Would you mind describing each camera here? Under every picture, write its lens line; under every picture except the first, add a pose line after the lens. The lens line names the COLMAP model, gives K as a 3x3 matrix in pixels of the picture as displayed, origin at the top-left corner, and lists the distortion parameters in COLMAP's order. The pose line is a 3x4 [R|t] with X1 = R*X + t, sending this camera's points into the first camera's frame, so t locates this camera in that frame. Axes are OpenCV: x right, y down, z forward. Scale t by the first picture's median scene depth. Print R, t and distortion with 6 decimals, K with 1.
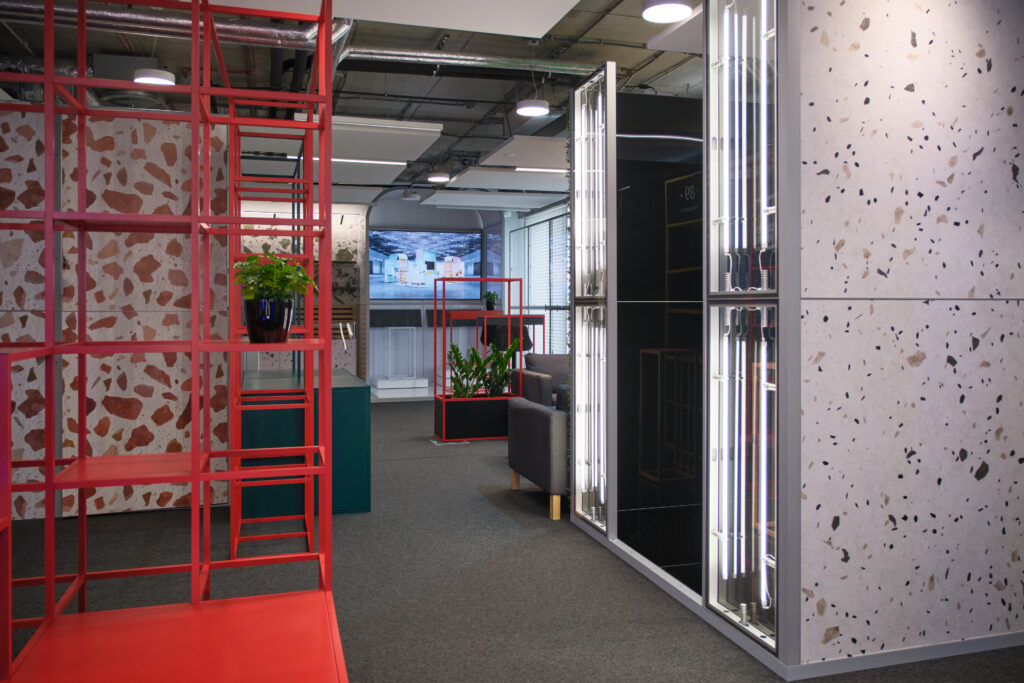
lens RADIAL K [[816.8, 0, 512.7], [0, 816.8, 407.1], [0, 0, 1]] dist [0.032490, -0.001996]
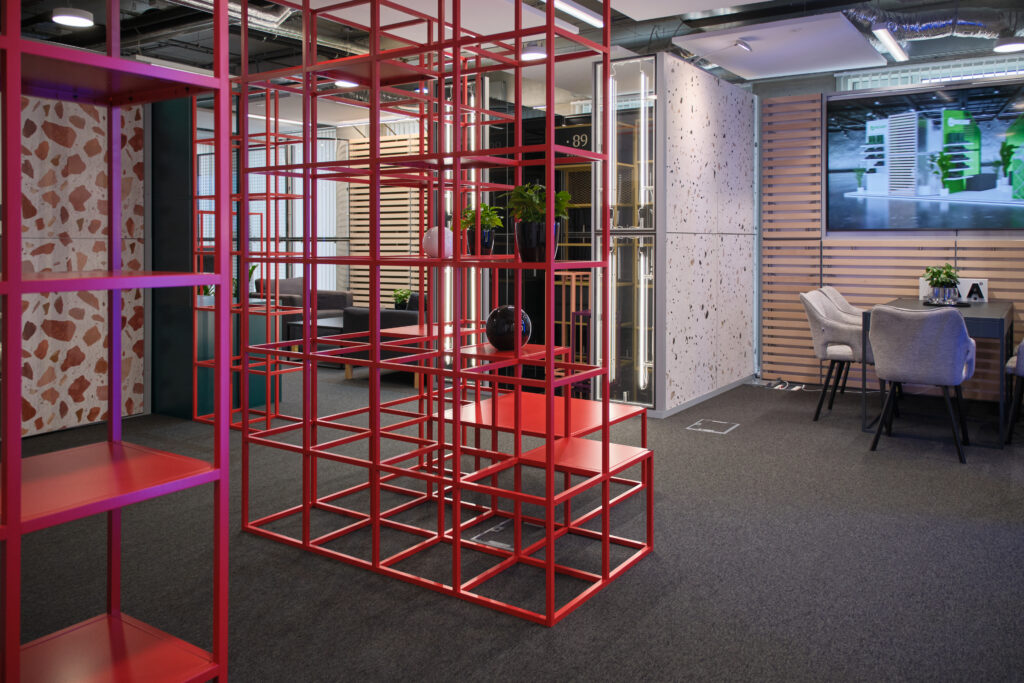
lens RADIAL K [[799.5, 0, 509.3], [0, 799.5, 378.1], [0, 0, 1]] dist [0.102768, 0.001173]
pose [[0.776907, -0.109530, 0.620015, -0.696728], [0.077673, 0.993903, 0.078252, 0.024032], [-0.624806, -0.012636, 0.780678, -0.193172]]
